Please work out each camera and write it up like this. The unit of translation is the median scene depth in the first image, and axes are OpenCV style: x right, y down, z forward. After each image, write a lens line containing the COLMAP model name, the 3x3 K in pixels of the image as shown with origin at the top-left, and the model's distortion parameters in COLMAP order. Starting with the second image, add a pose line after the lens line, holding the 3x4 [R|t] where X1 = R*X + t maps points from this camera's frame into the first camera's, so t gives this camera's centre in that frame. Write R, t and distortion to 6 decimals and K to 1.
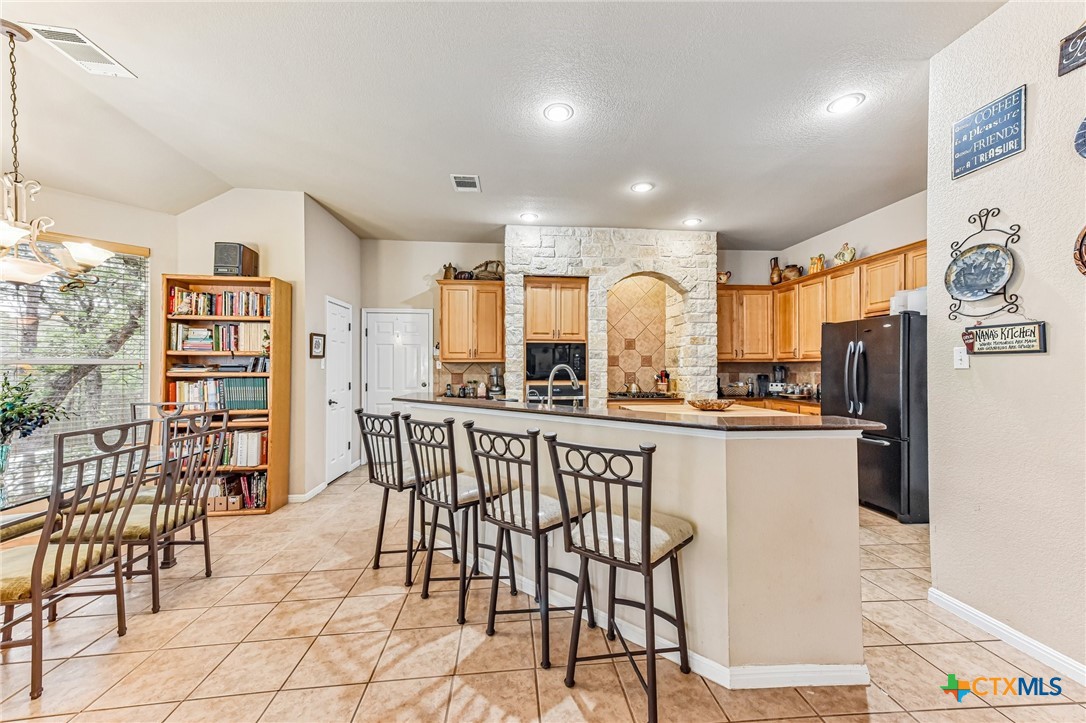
lens RADIAL K [[420.7, 0, 549.6], [0, 420.7, 363.7], [0, 0, 1]] dist [0.028337, 0.000055]
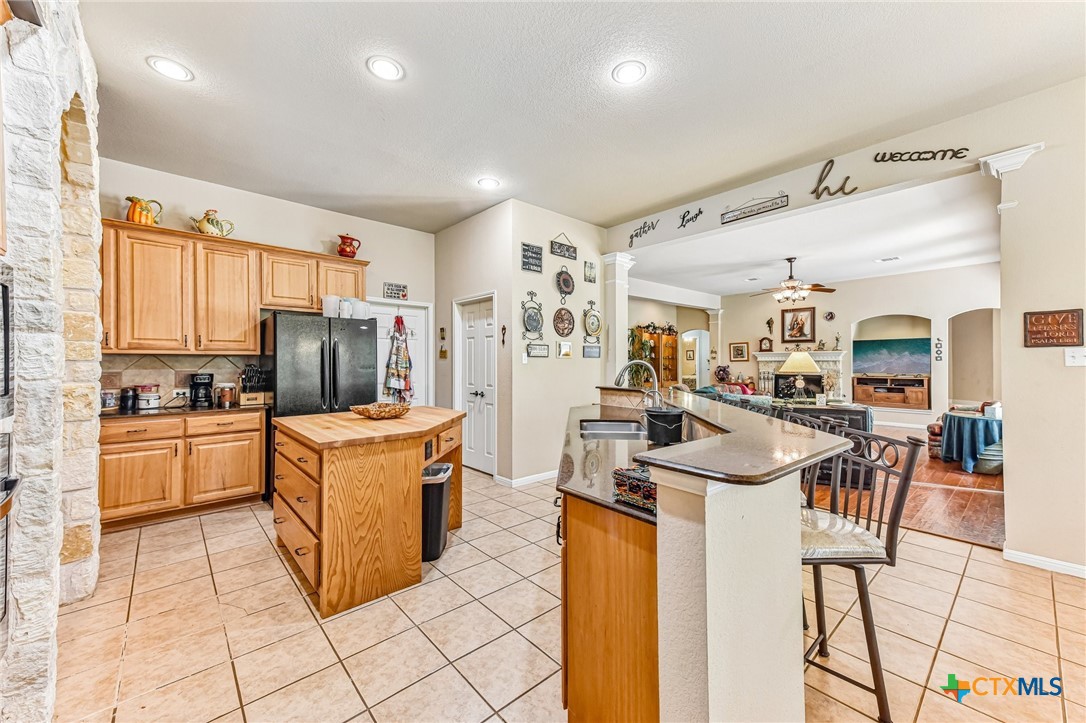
lens RADIAL K [[420.7, 0, 550.4], [0, 420.7, 364.8], [0, 0, 1]] dist [0.028337, 0.000055]
pose [[-0.587305, 0.001194, 0.809365, -0.788005], [-0.005267, 0.999972, -0.005298, 0.030212], [-0.809348, -0.007375, -0.587283, 2.179906]]
